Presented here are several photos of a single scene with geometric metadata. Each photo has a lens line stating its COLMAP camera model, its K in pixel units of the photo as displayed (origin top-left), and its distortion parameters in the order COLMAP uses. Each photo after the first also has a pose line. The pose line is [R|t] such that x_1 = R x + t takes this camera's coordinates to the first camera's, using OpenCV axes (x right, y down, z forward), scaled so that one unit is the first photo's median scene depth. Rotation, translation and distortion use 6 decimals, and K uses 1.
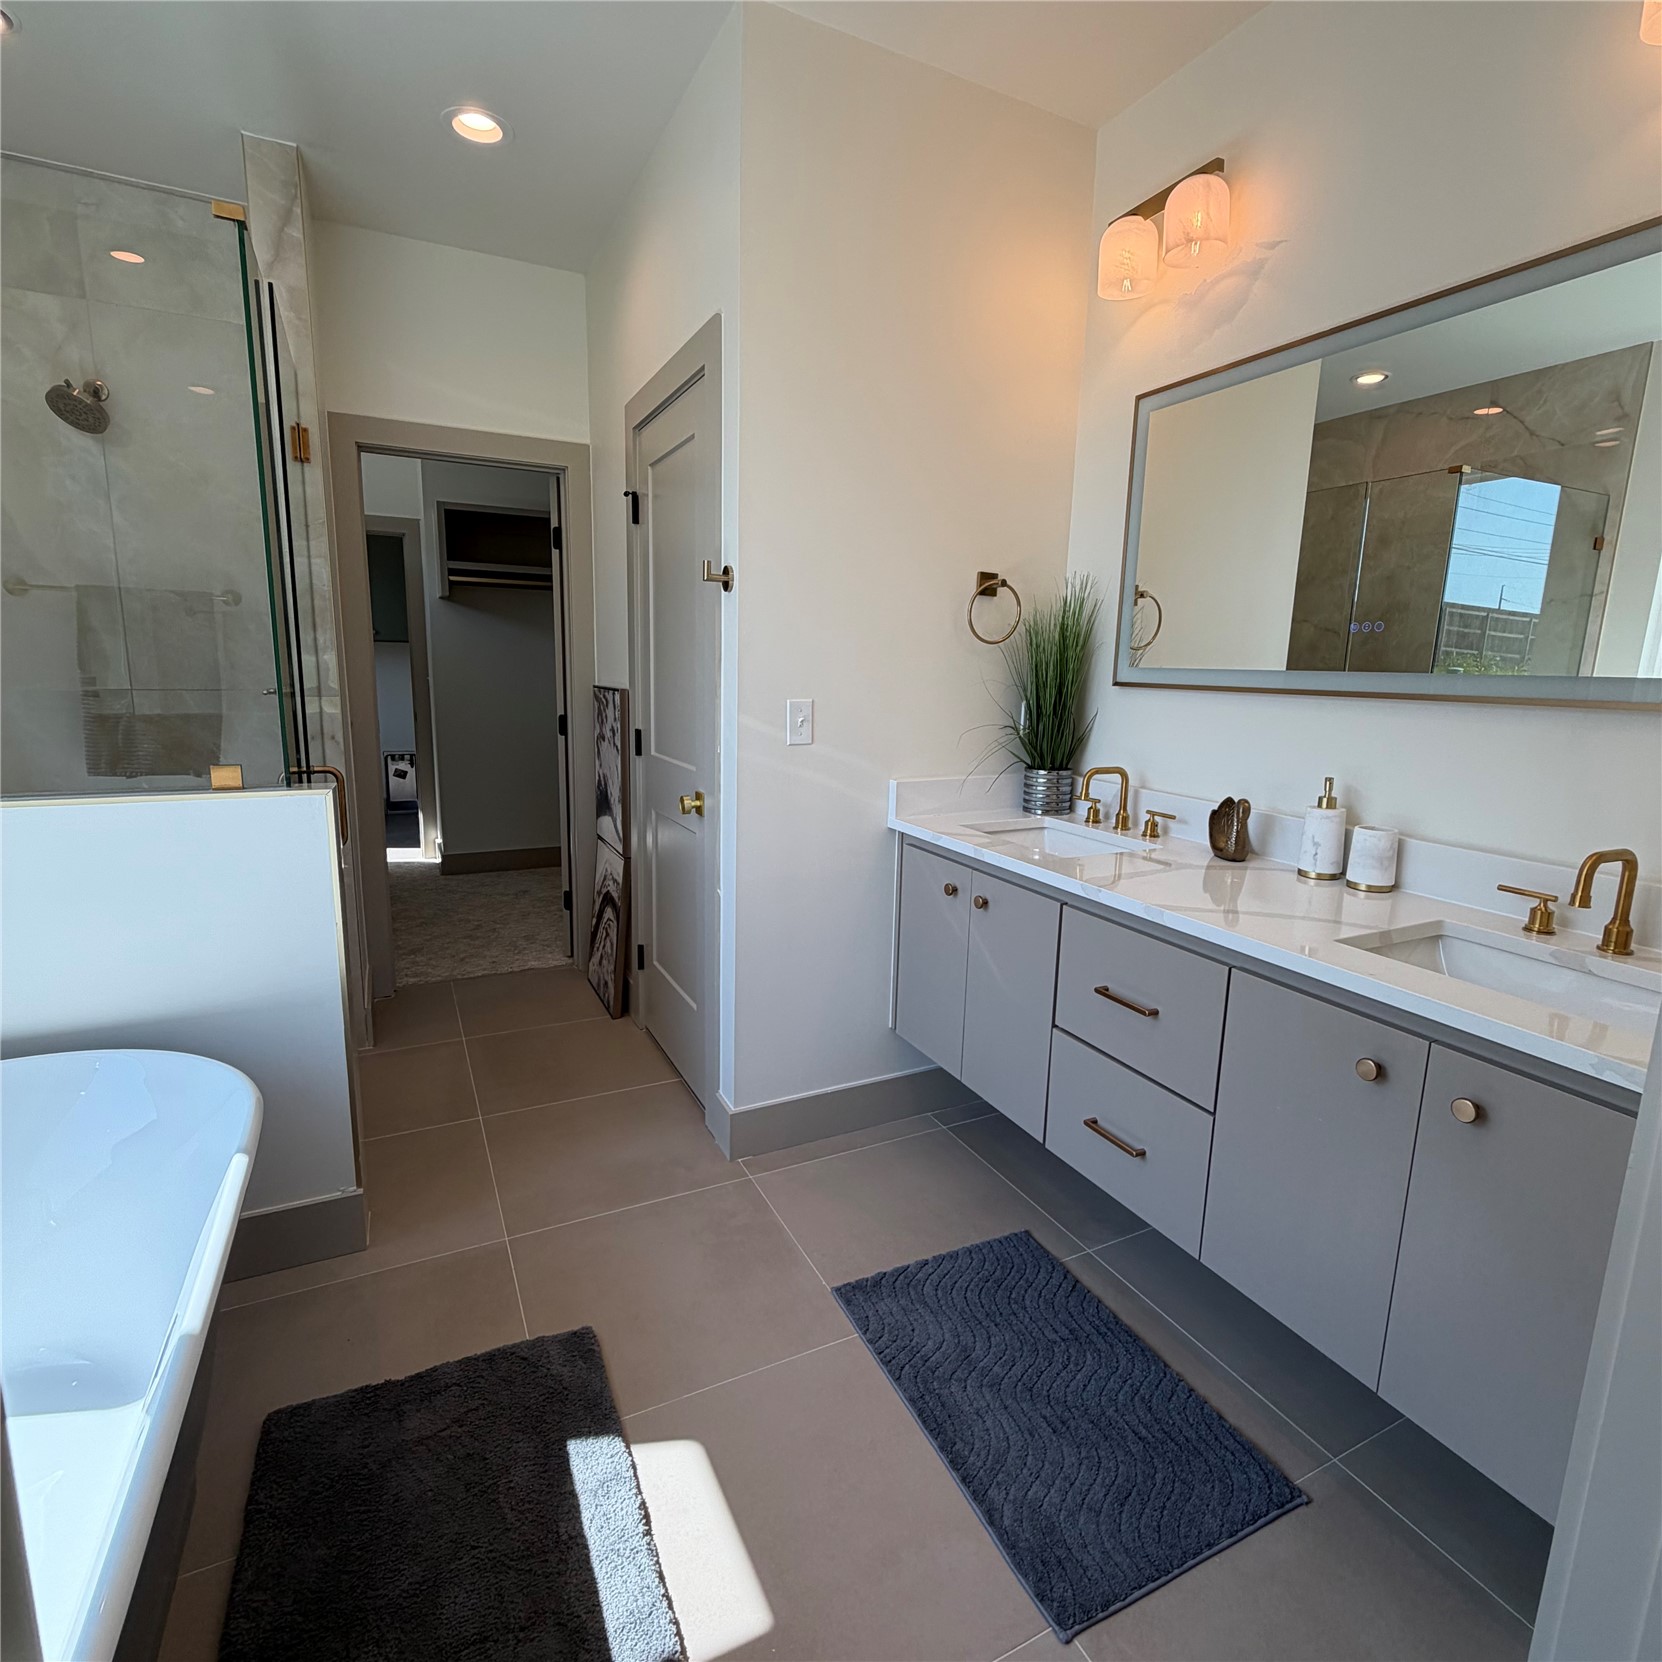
lens RADIAL K [[884.5, 0, 838.2], [0, 884.5, 824.1], [0, 0, 1]] dist [-0.000458, 0.000109]
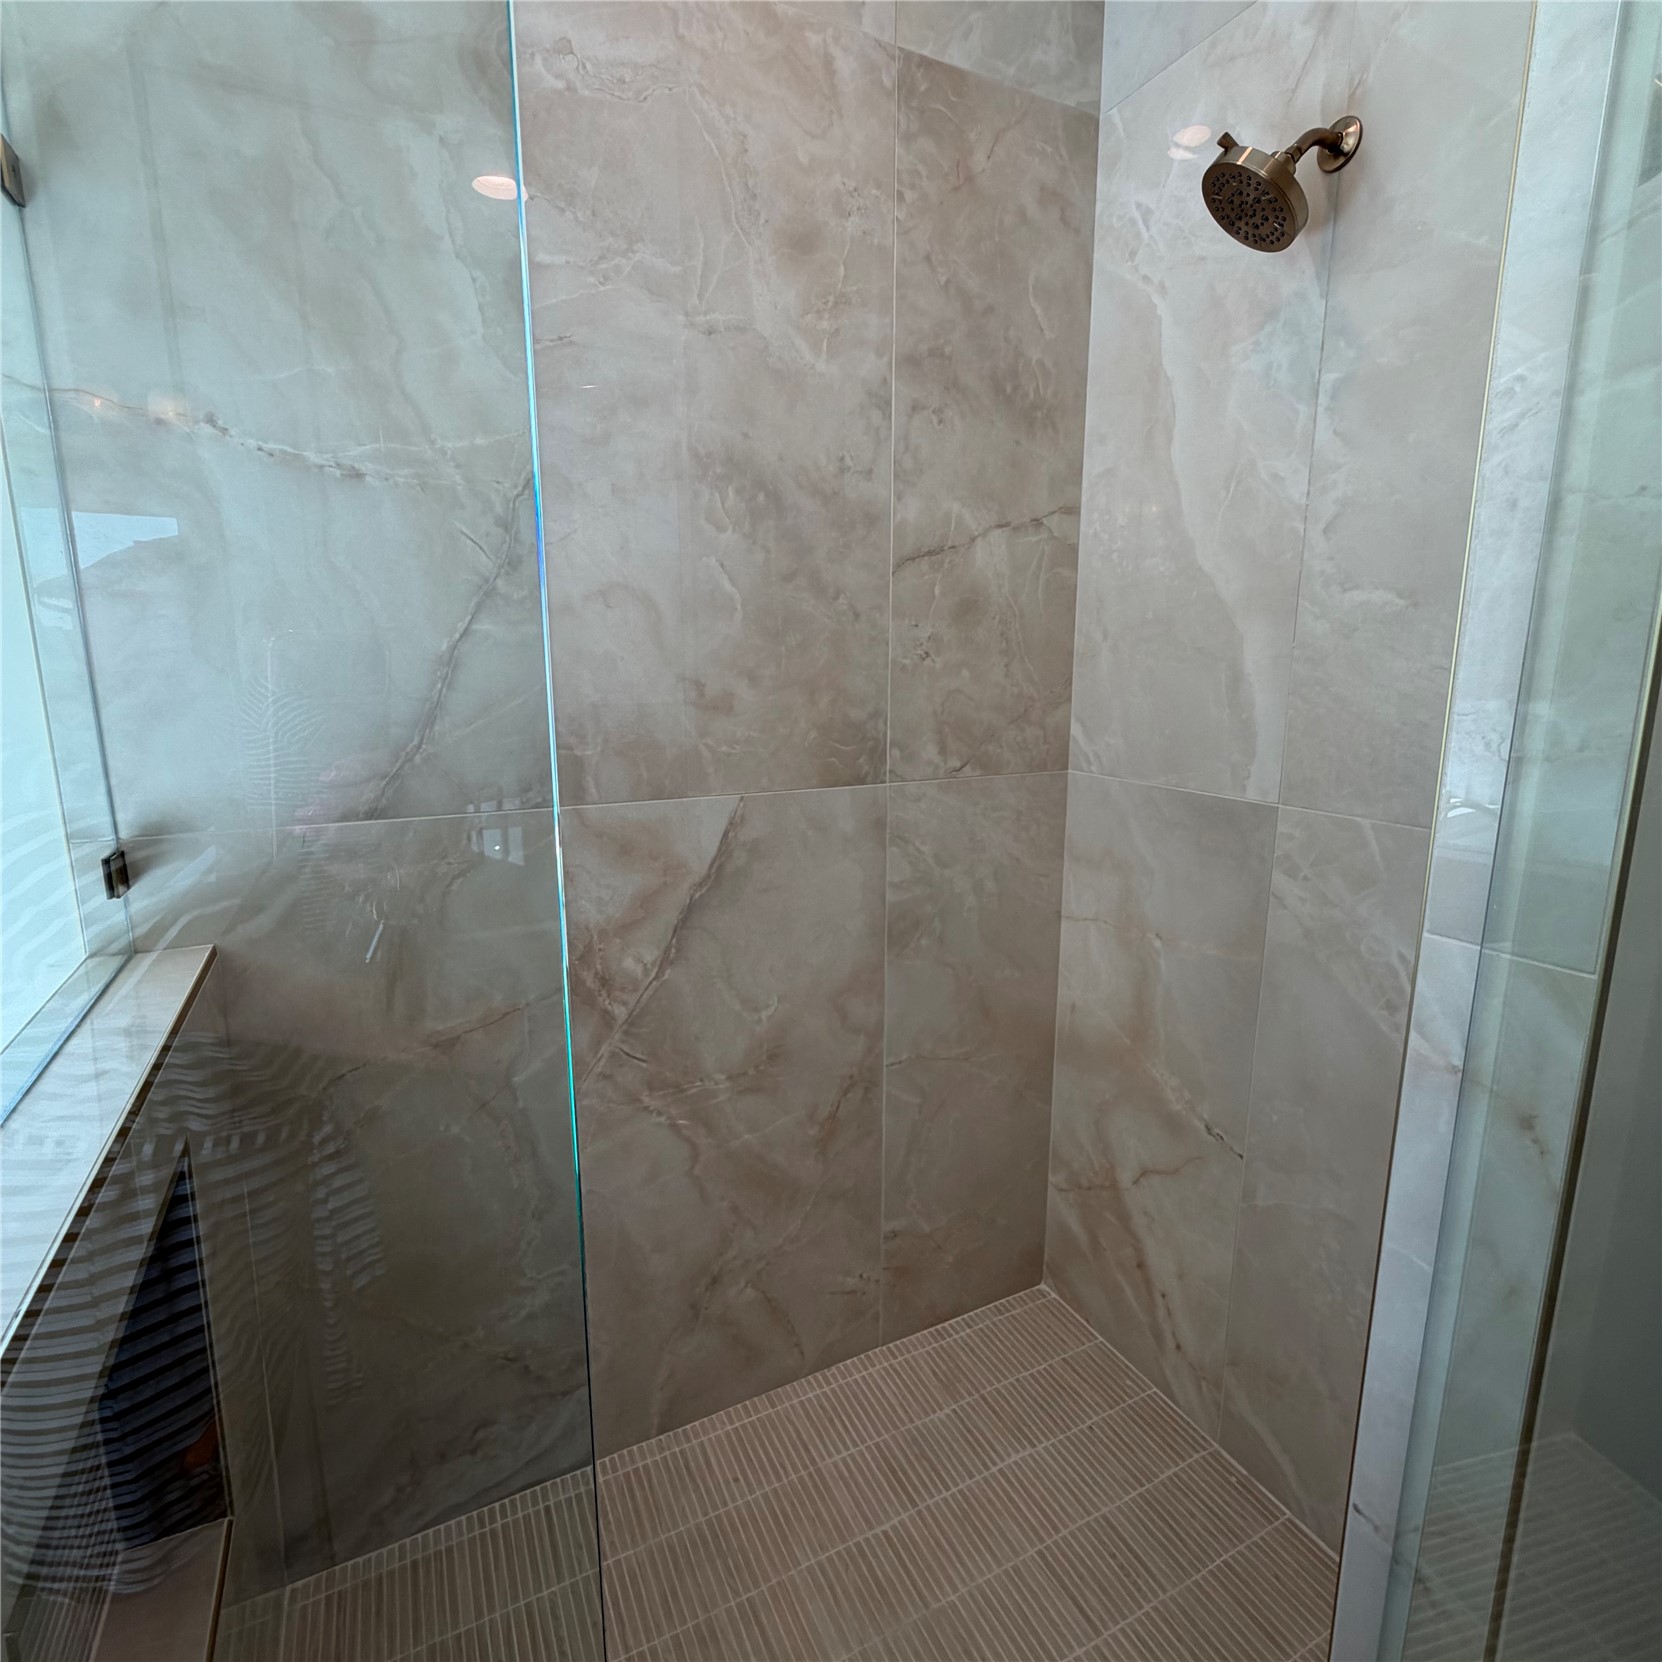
lens RADIAL K [[884.5, 0, 831.9], [0, 884.5, 818.3], [0, 0, 1]] dist [-0.000458, 0.000109]
pose [[-0.006516, 0.158146, -0.987394, -0.383836], [-0.183467, 0.970465, 0.156645, -0.205329], [0.983004, 0.182175, 0.022691, 0.884177]]
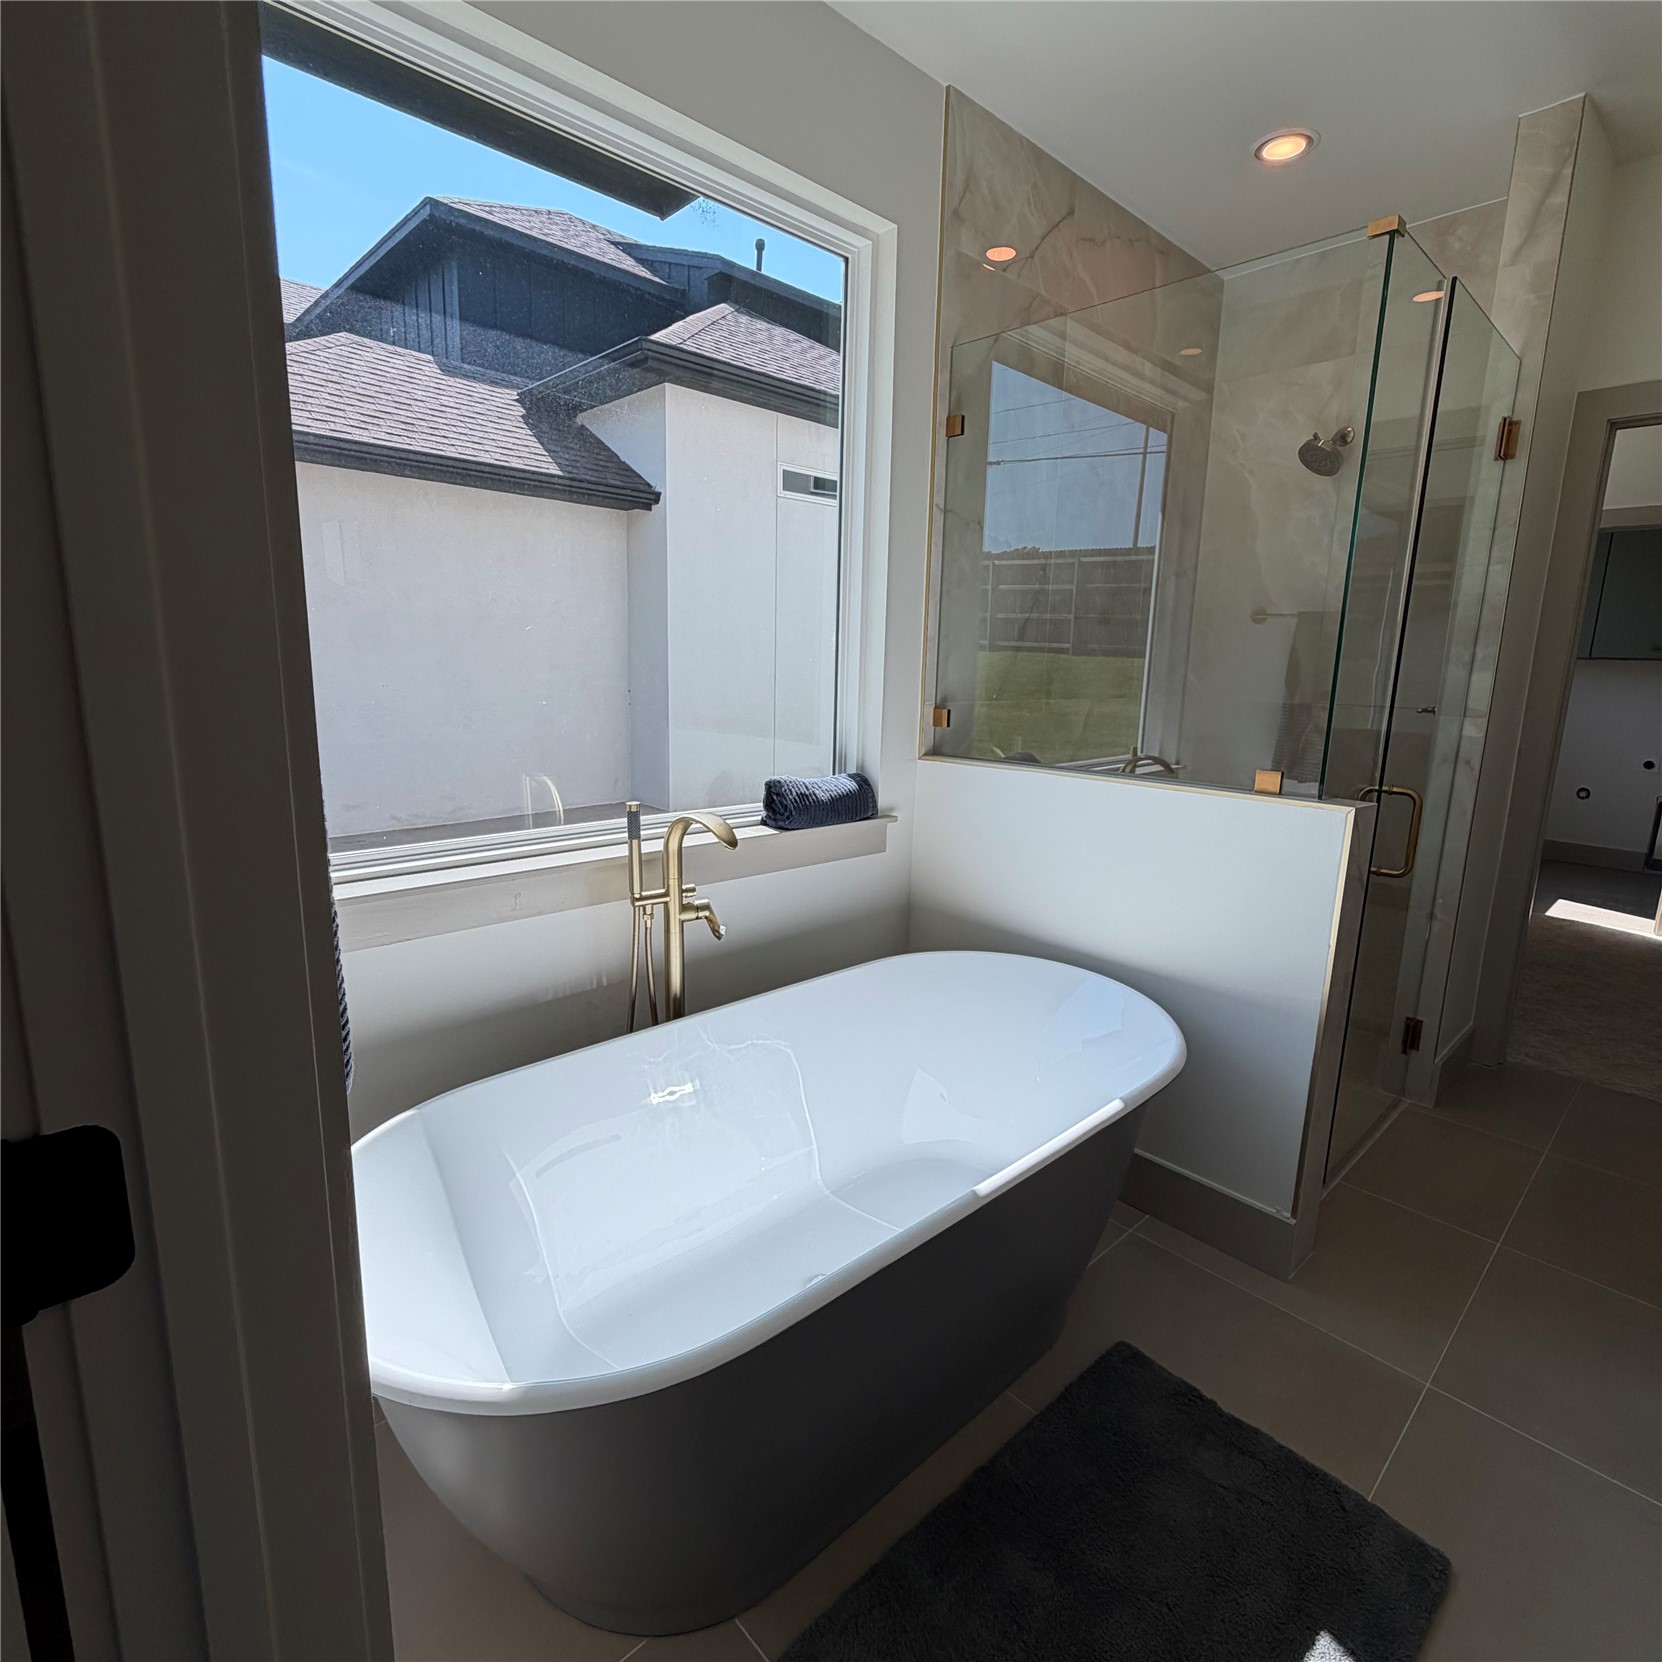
lens RADIAL K [[884.5, 0, 827.9], [0, 884.5, 824.4], [0, 0, 1]] dist [-0.000458, 0.000109]
pose [[0.282932, 0.163924, -0.945028, 0.122591], [-0.188121, 0.975634, 0.112911, -0.016801], [0.940511, 0.145833, 0.306876, 0.128196]]
